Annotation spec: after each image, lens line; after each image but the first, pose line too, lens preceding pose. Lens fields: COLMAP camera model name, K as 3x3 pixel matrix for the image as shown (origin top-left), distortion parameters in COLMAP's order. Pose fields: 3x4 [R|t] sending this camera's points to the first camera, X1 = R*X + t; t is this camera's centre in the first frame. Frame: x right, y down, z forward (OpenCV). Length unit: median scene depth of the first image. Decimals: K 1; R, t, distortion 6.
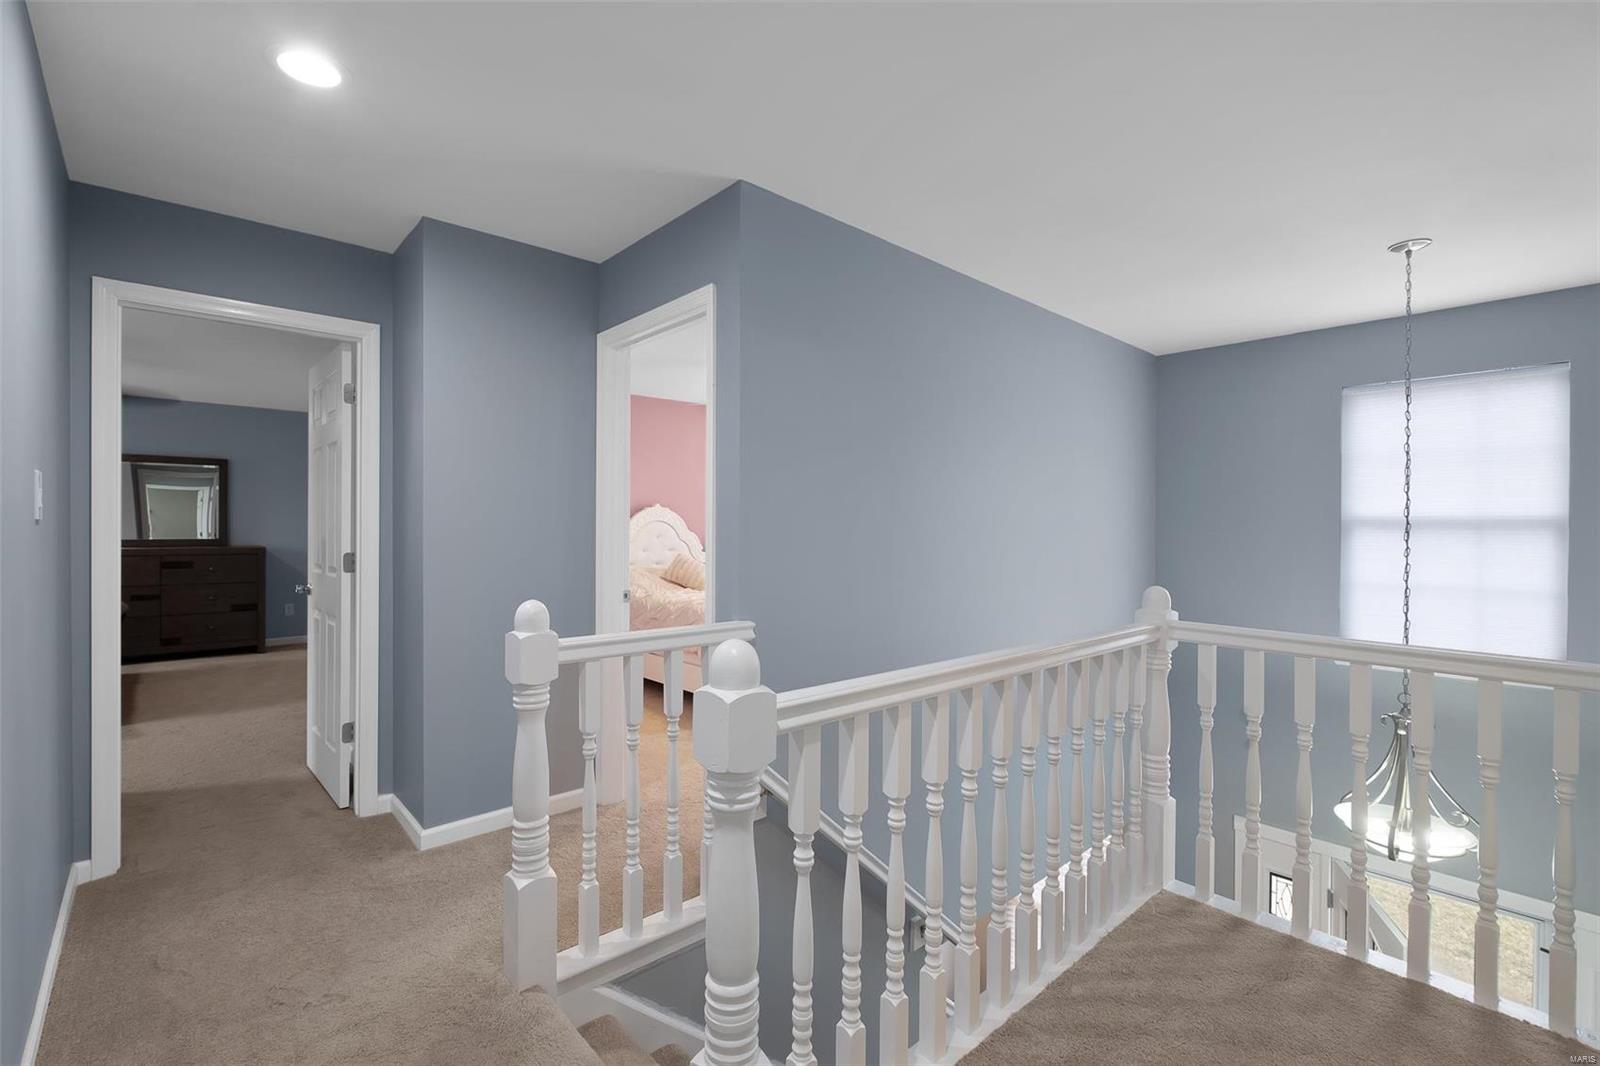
lens RADIAL K [[705.2, 0, 795.6], [0, 705.2, 530.0], [0, 0, 1]] dist [0.000106, -0.001625]
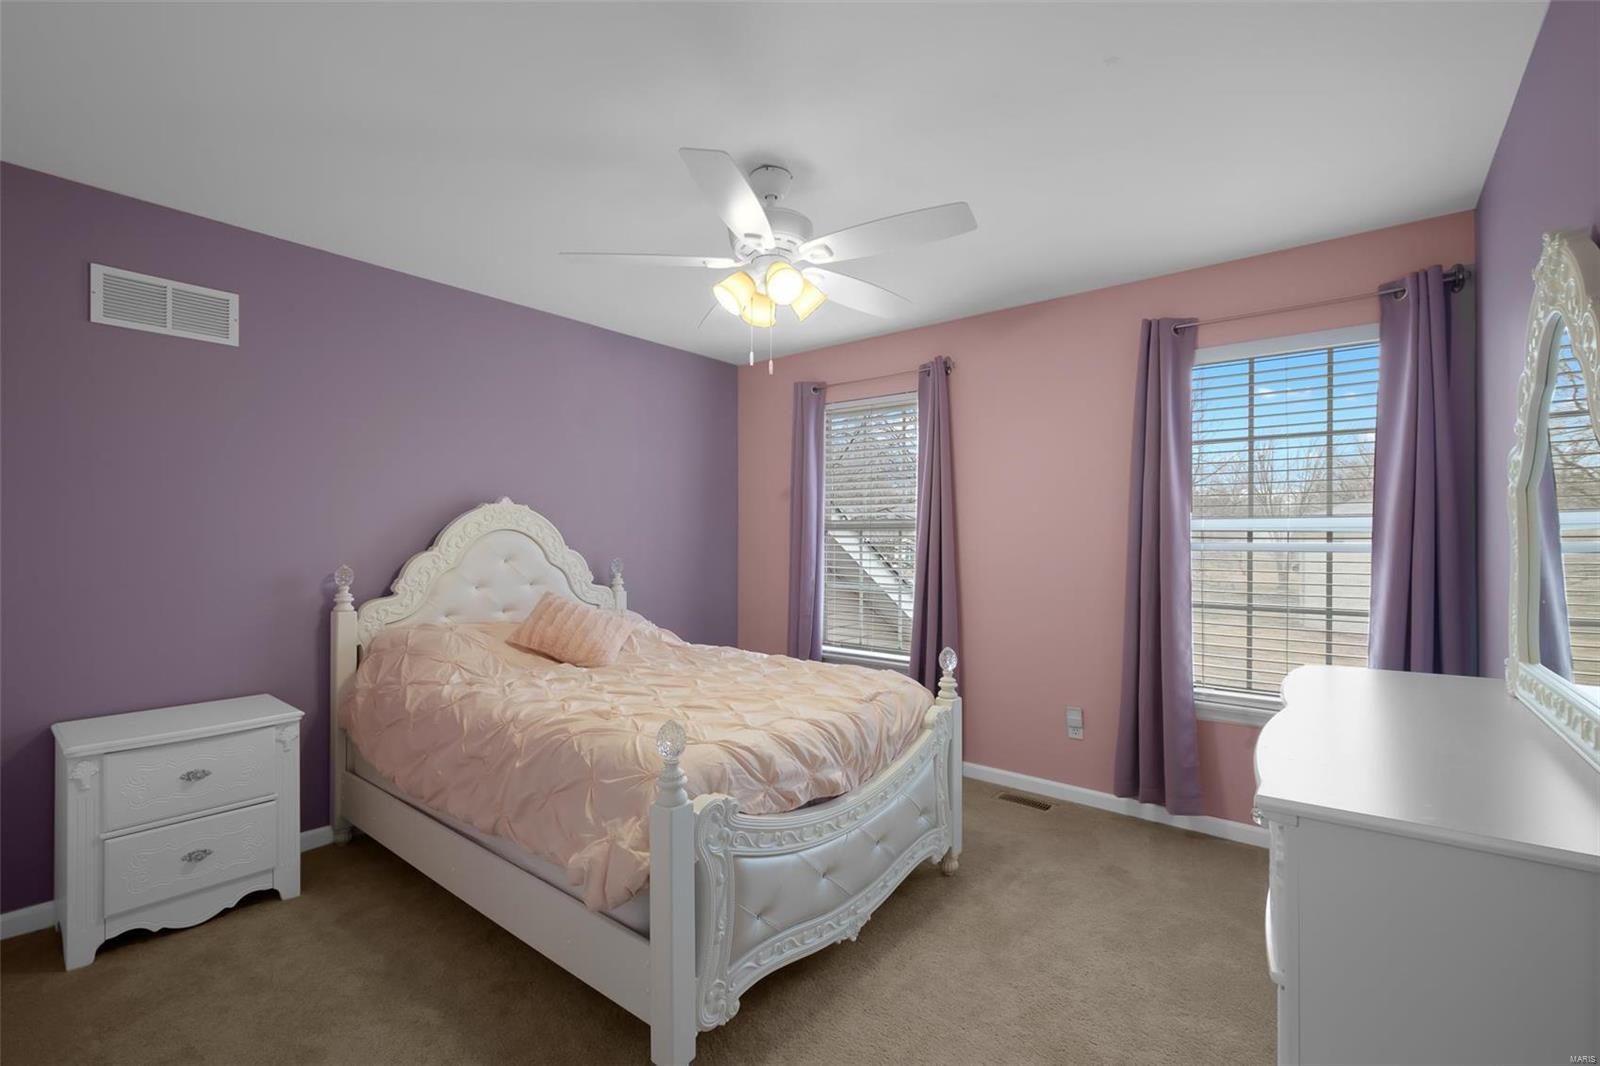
lens RADIAL K [[705.2, 0, 802.4], [0, 705.2, 535.7], [0, 0, 1]] dist [0.000106, -0.001625]
pose [[0.985567, 0.004087, 0.169235, -0.068776], [-0.001881, 0.999911, -0.013194, -0.001698], [-0.169274, 0.012685, 0.985487, 0.461146]]
